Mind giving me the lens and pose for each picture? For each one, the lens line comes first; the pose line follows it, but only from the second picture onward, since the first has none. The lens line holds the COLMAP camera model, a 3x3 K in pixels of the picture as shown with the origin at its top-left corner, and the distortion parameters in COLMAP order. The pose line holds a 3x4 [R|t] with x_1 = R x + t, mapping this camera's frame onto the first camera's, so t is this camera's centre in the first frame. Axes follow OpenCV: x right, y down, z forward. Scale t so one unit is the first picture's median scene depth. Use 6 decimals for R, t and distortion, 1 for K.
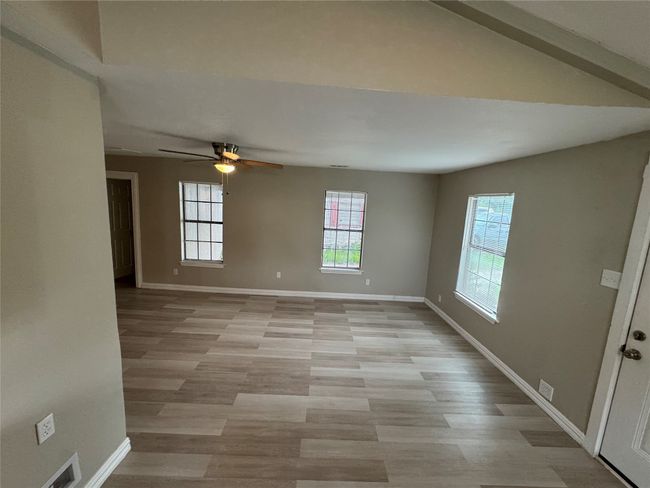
lens RADIAL K [[259.5, 0, 324.6], [0, 259.5, 244.2], [0, 0, 1]] dist [-0.002711, 0.000196]
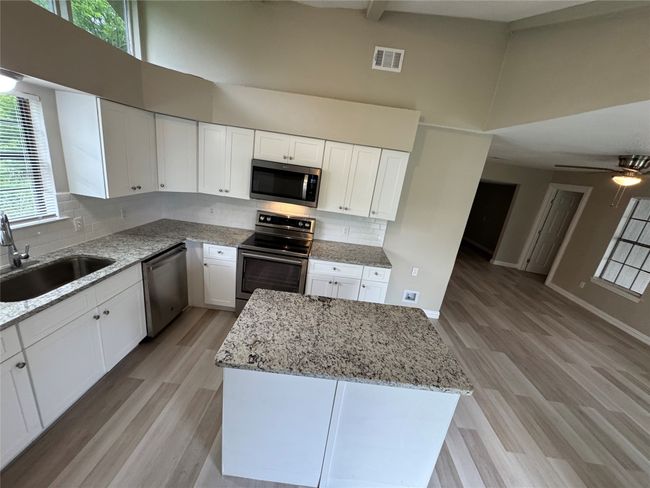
lens RADIAL K [[259.5, 0, 325.5], [0, 259.5, 245.4], [0, 0, 1]] dist [-0.002711, 0.000196]
pose [[-0.048584, 0.233618, -0.971114, 0.498215], [-0.295280, 0.925445, 0.237404, 0.025142], [0.954175, 0.298284, 0.024021, -0.017864]]
